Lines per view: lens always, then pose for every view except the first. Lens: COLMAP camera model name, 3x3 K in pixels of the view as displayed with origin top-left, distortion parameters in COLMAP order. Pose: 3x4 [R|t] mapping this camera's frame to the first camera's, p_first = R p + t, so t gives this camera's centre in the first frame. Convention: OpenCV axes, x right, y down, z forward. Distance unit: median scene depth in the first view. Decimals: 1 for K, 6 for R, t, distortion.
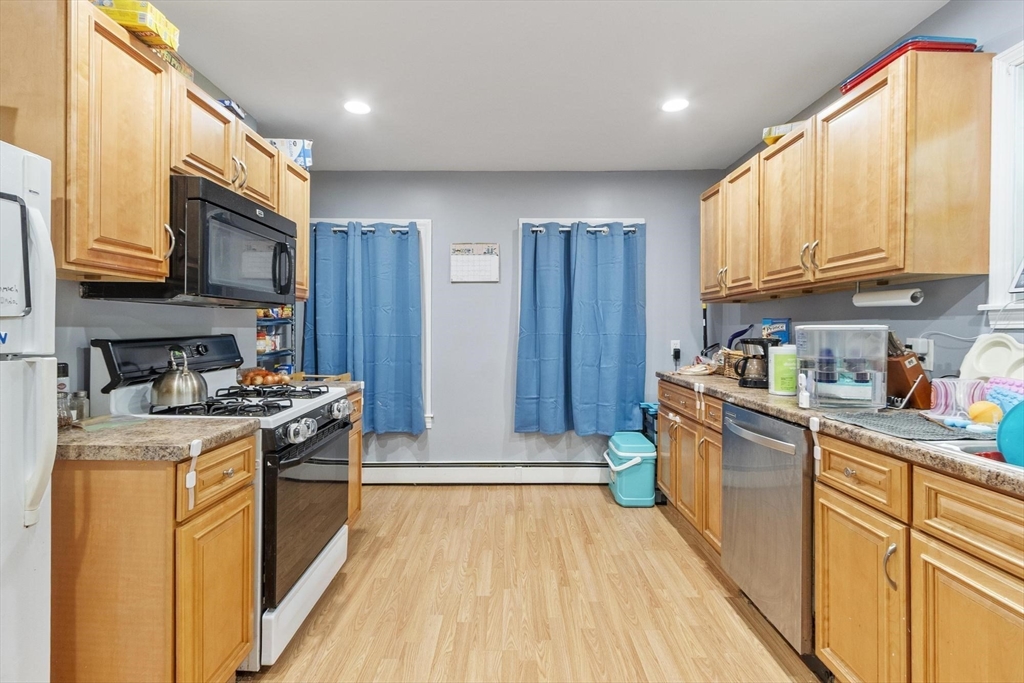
lens RADIAL K [[450.6, 0, 512.9], [0, 450.6, 334.5], [0, 0, 1]] dist [0.002323, -0.001645]
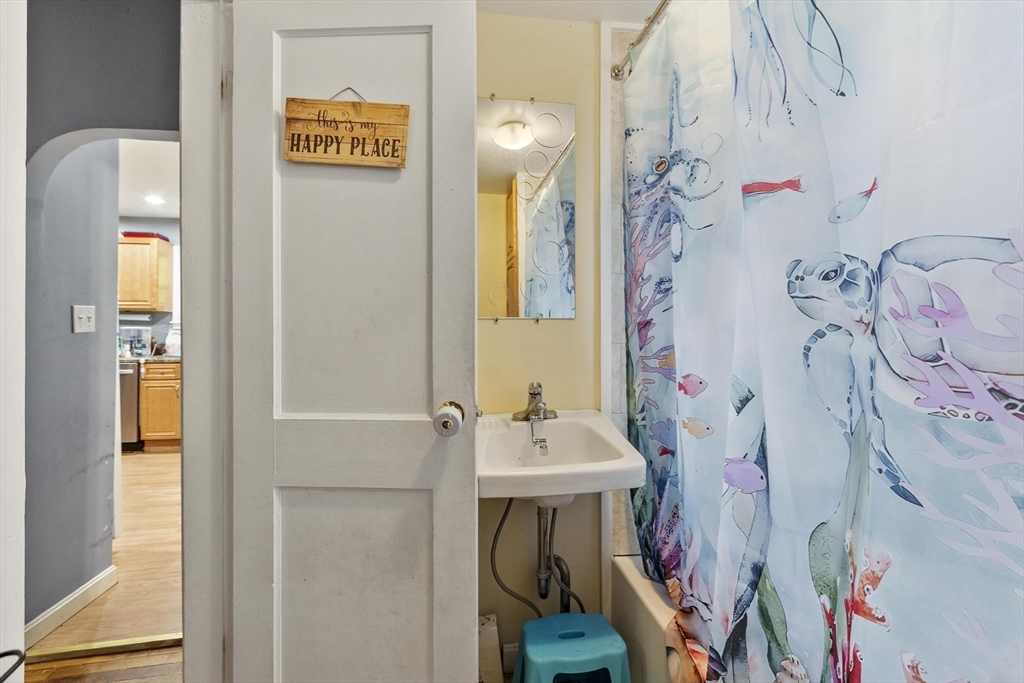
lens RADIAL K [[450.6, 0, 513.1], [0, 450.6, 335.9], [0, 0, 1]] dist [0.002323, -0.001645]
pose [[-0.164234, -0.002882, 0.986417, -2.605965], [0.002503, 0.999991, 0.003339, 0.032940], [-0.986418, 0.003017, -0.164225, -0.902194]]
